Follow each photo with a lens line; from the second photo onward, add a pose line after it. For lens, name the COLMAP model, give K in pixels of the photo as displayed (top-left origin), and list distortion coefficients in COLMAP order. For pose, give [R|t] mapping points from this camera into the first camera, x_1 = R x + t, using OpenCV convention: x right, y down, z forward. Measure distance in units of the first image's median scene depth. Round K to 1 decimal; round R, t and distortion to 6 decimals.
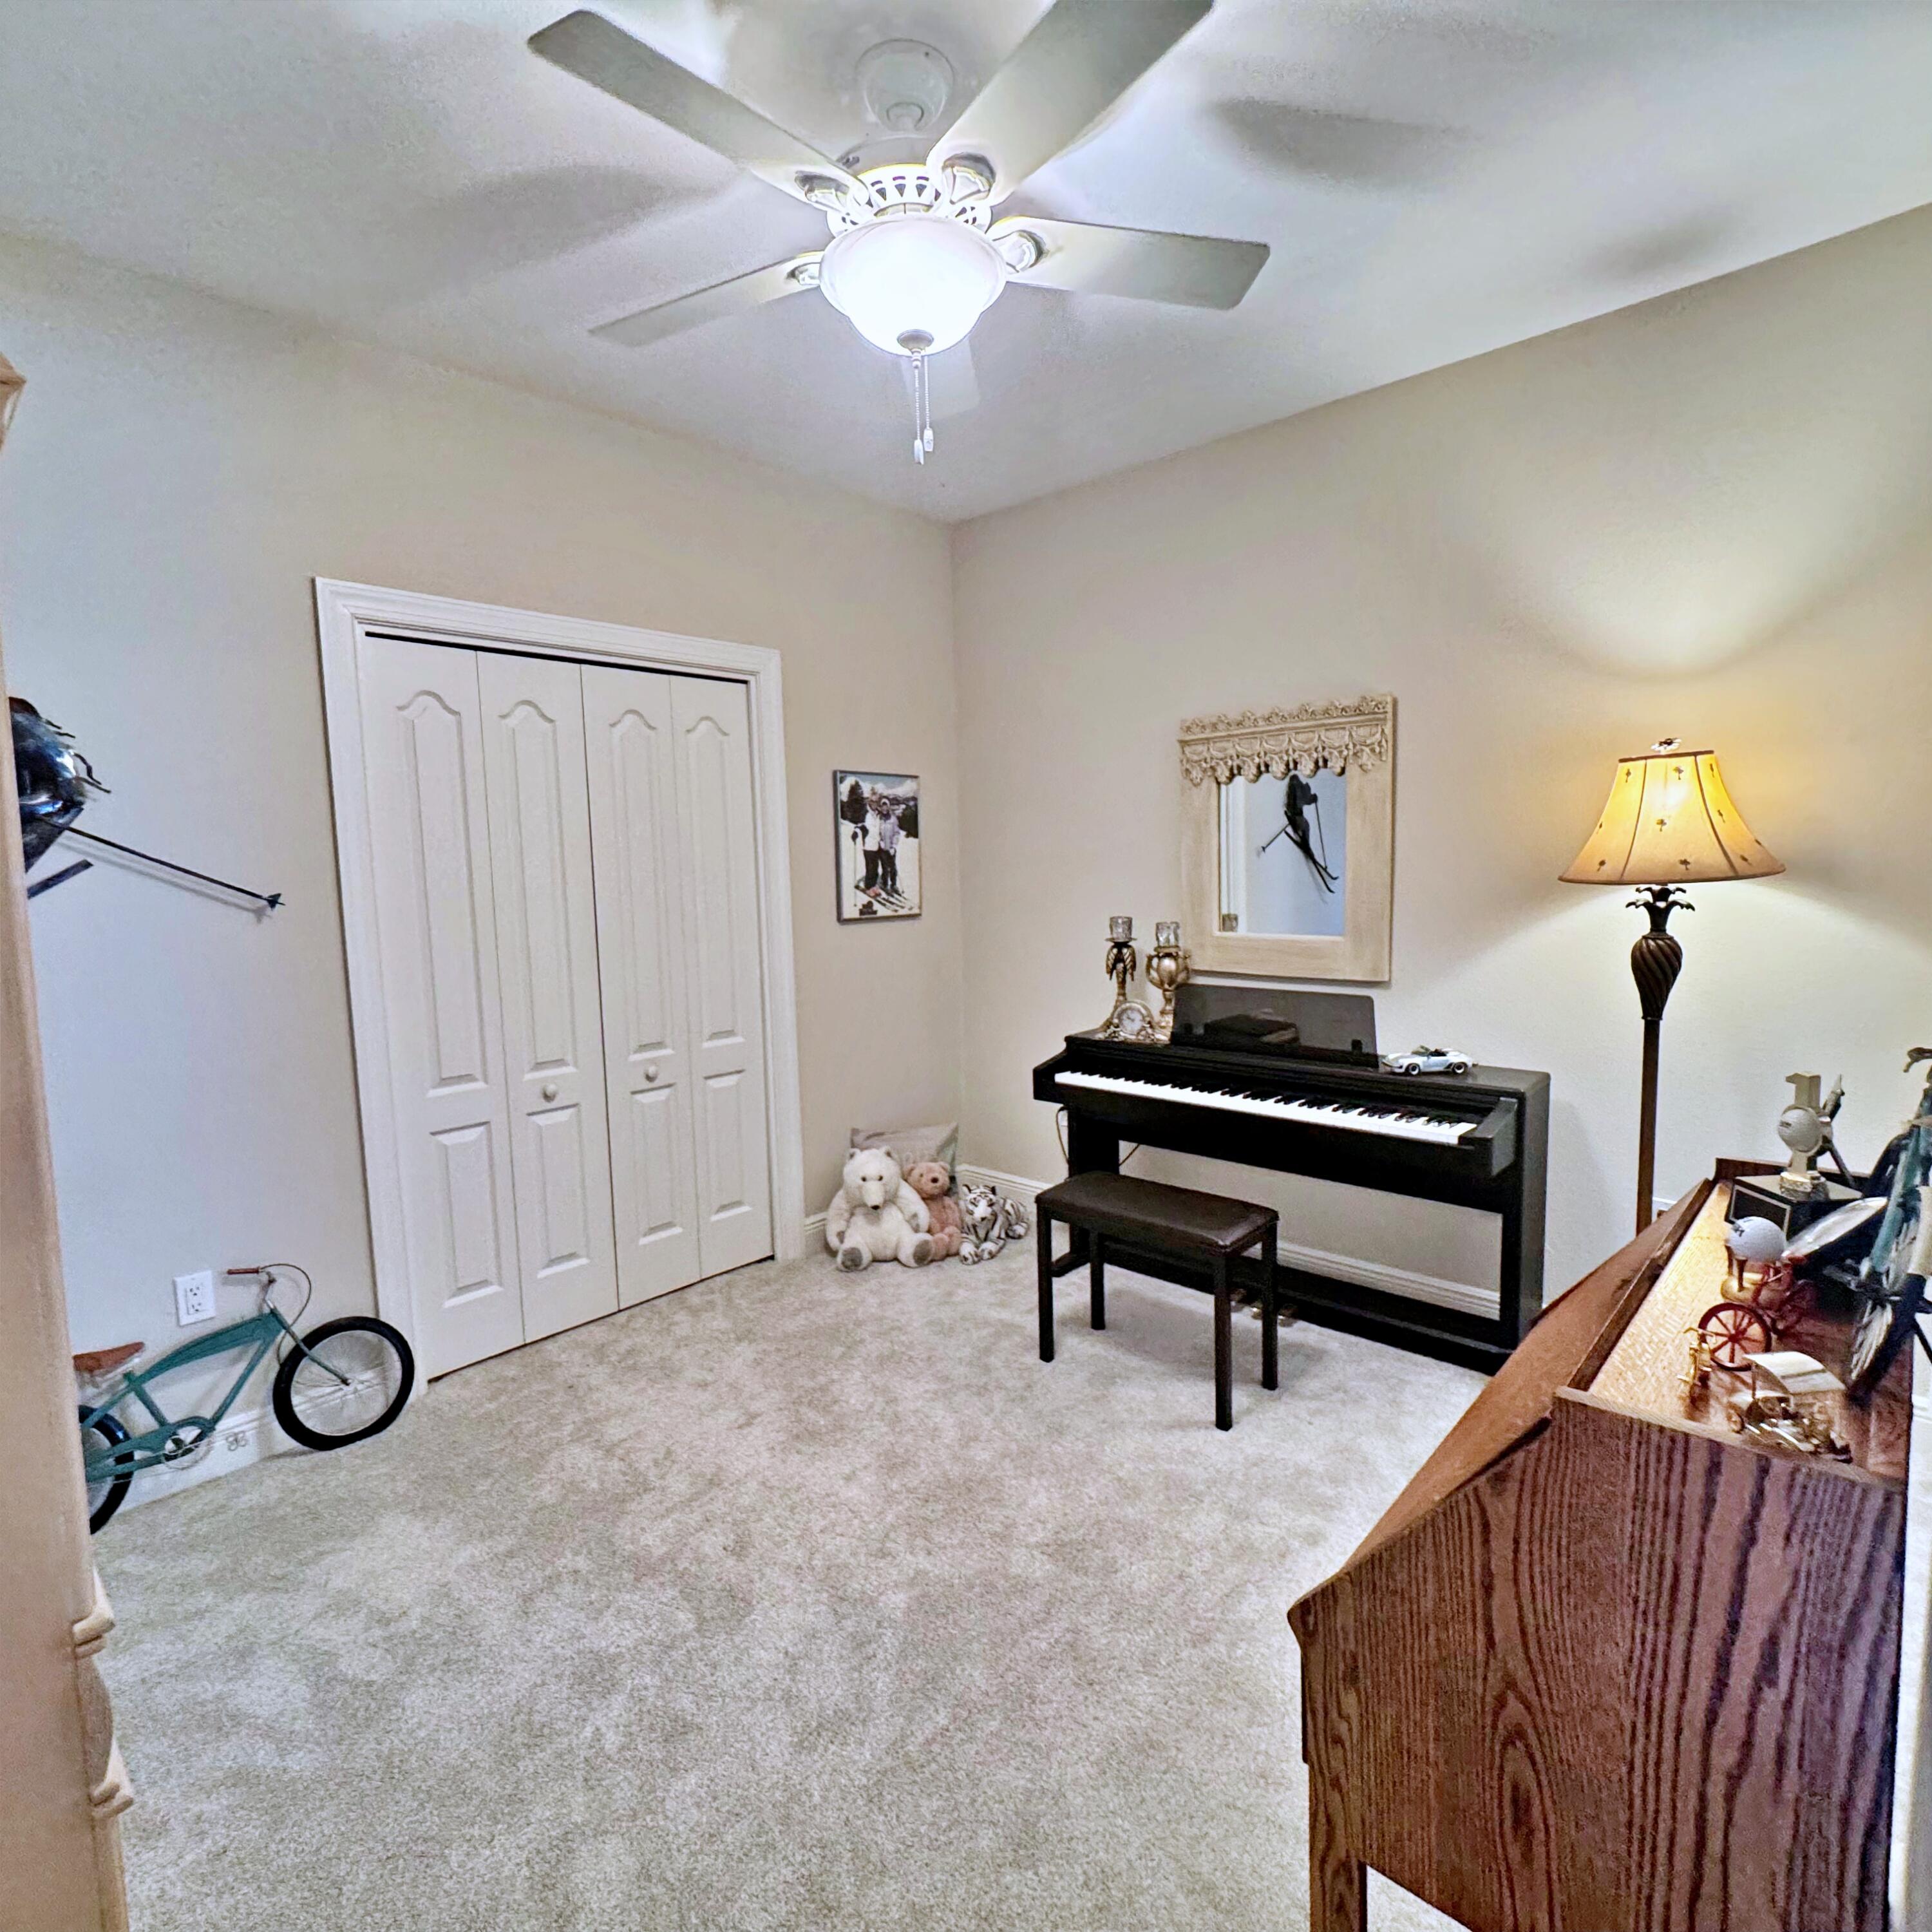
lens RADIAL K [[1034.4, 0, 969.2], [0, 1034.4, 968.3], [0, 0, 1]] dist [-0.004159, 0.000551]
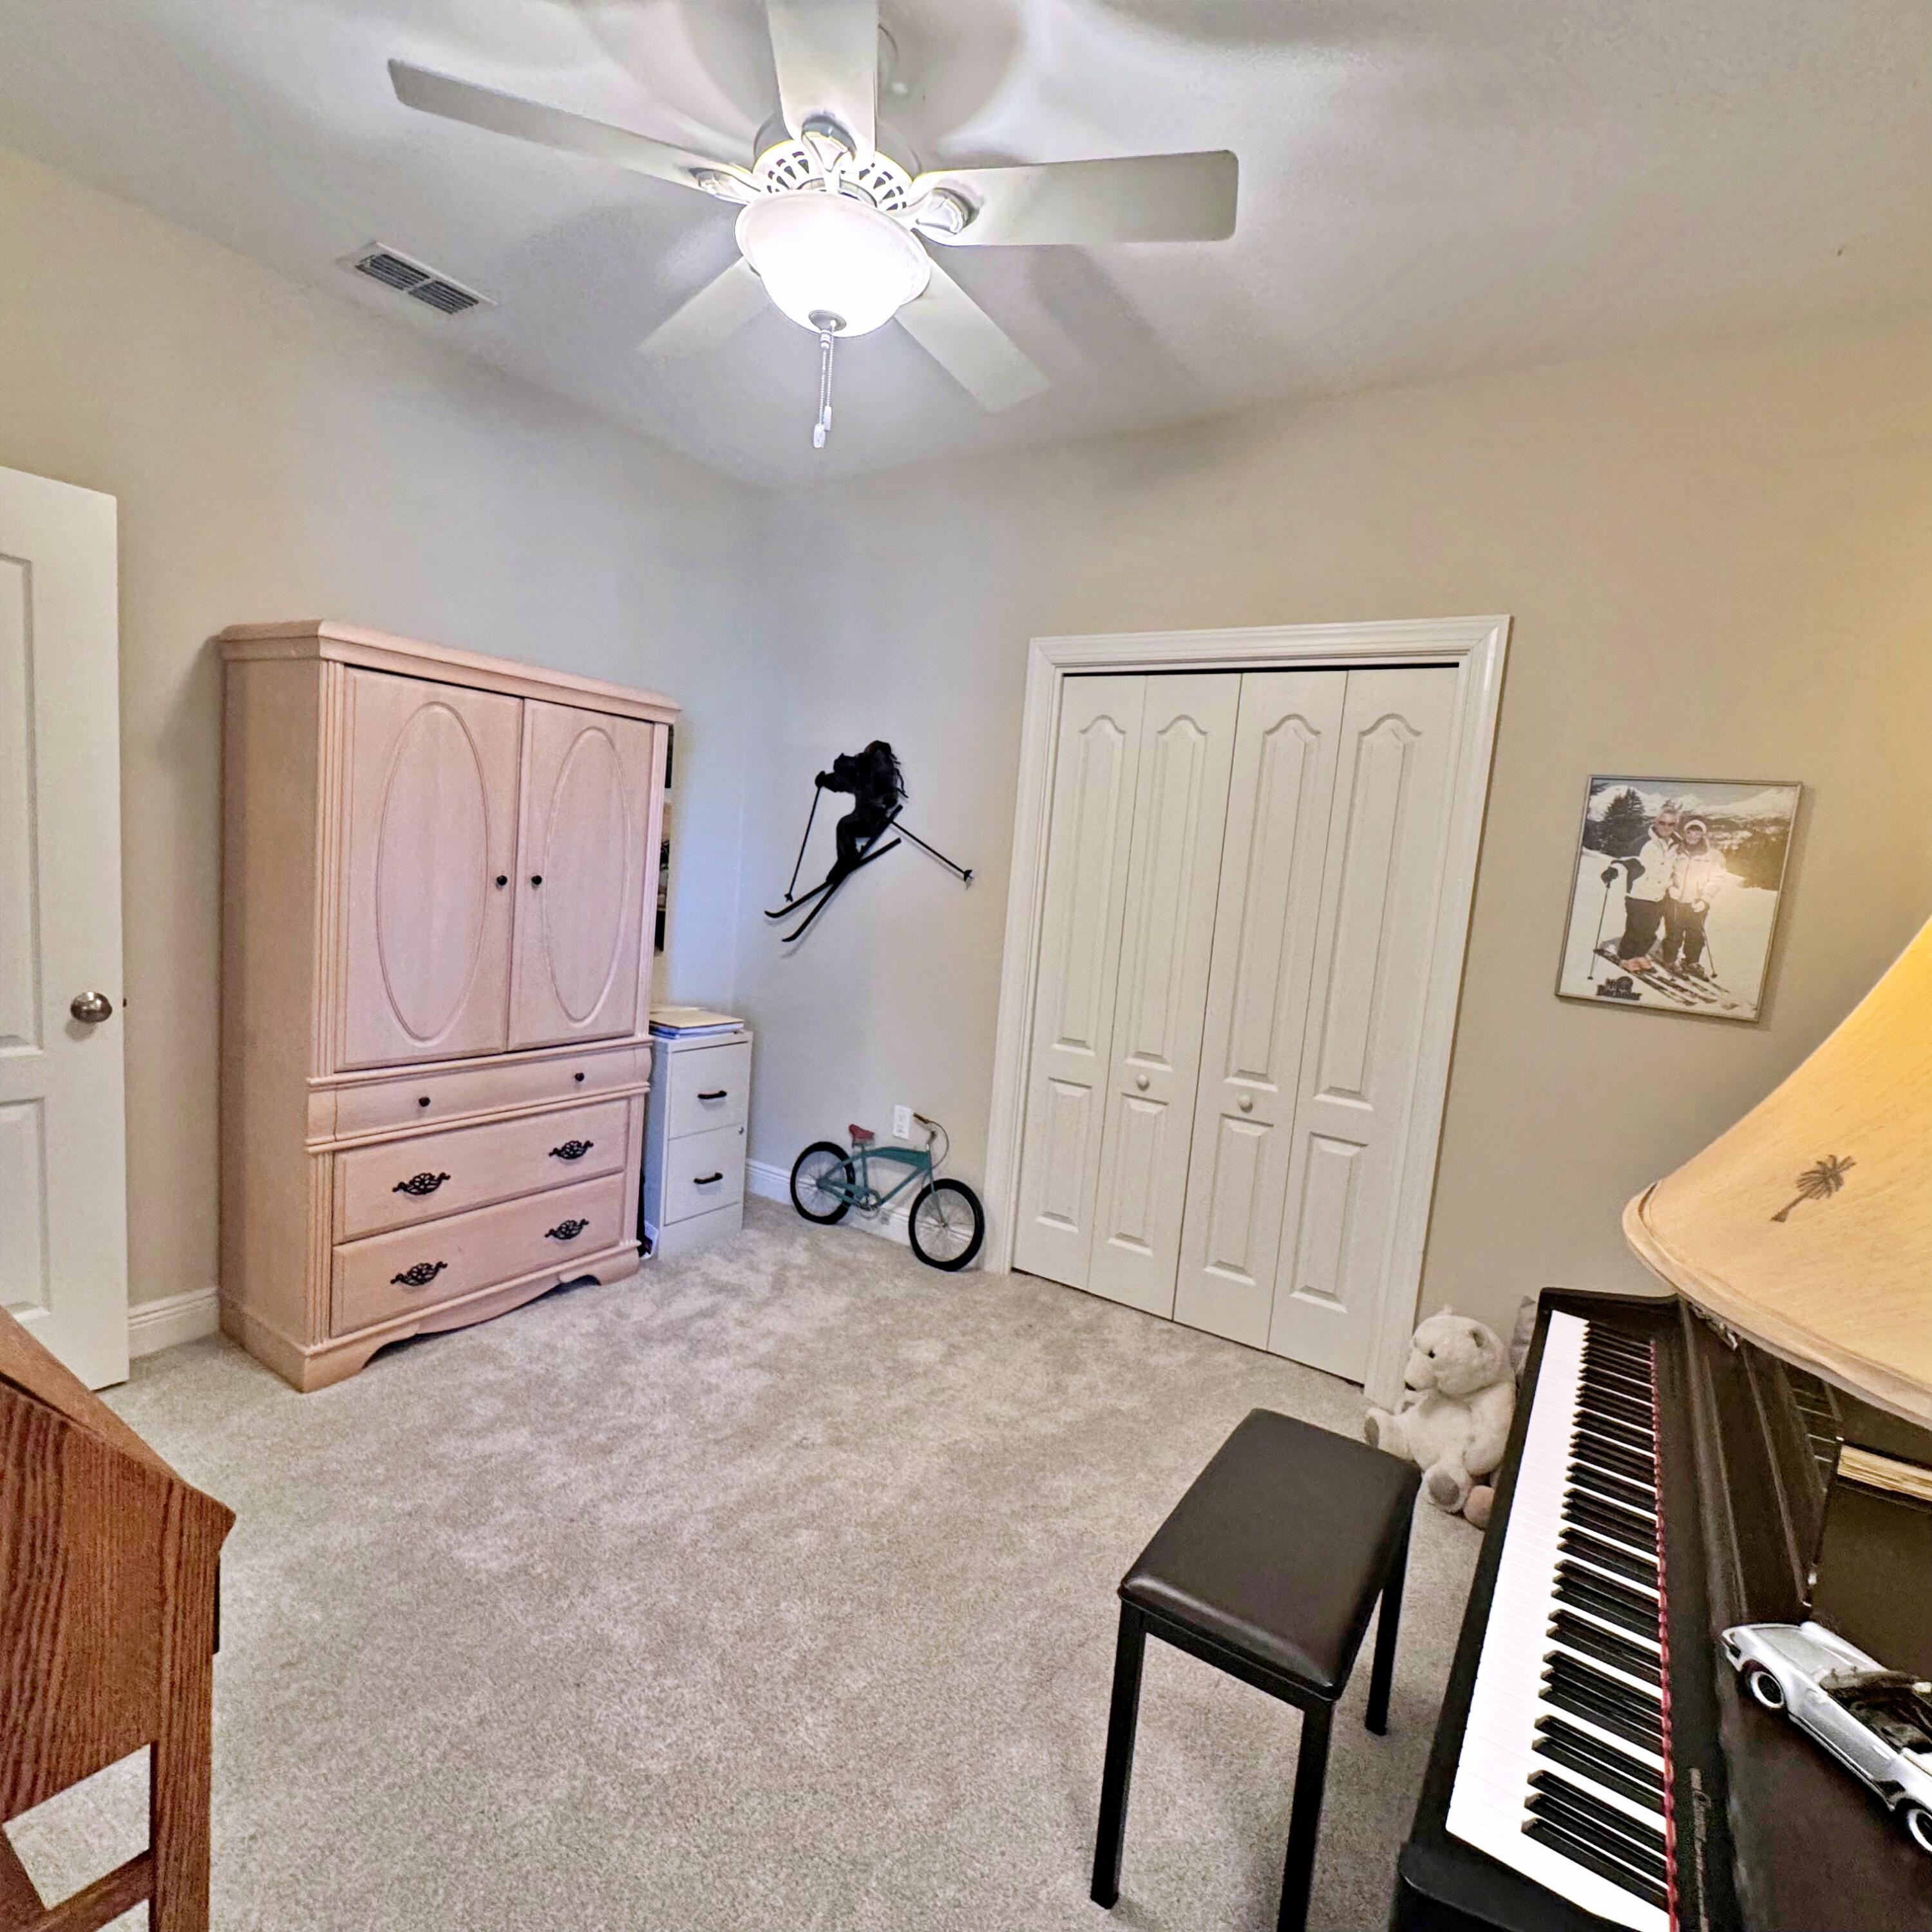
lens RADIAL K [[1034.4, 0, 969.2], [0, 1034.4, 968.3], [0, 0, 1]] dist [-0.004159, 0.000551]
pose [[0.158197, 0.151723, -0.975681, 0.539800], [-0.188053, 0.974668, 0.121074, -0.082365], [0.969335, 0.164327, 0.182722, 0.560379]]
